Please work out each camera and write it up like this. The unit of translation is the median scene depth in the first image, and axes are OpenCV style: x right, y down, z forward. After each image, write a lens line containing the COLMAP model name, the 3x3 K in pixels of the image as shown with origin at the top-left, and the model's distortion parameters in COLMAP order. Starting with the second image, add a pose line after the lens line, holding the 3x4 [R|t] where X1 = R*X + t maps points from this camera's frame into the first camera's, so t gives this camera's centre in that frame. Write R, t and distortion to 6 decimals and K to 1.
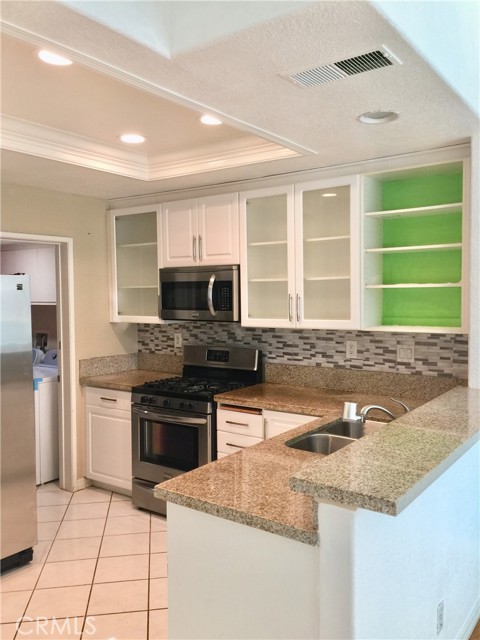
lens RADIAL K [[557.5, 0, 240.0], [0, 557.5, 320.0], [0, 0, 1]] dist [0.038723, -0.004170]
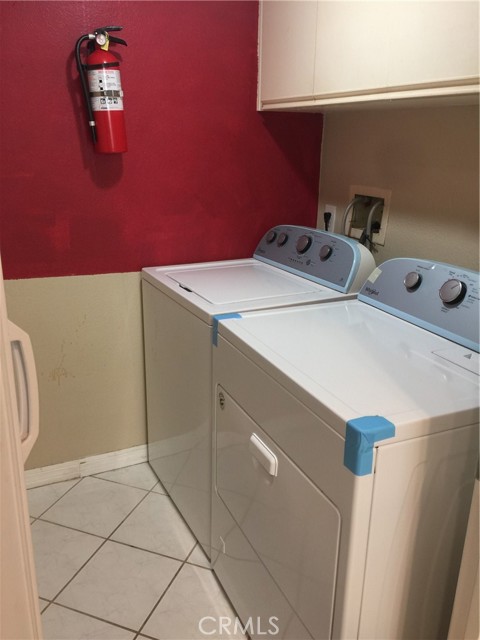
lens RADIAL K [[557.5, 0, 240.0], [0, 557.5, 320.0], [0, 0, 1]] dist [0.038723, -0.004170]
pose [[0.876220, 0.177989, -0.447837, -0.315841], [-0.055298, 0.960291, 0.273466, 0.007544], [0.478728, -0.214852, 0.851269, 0.795329]]
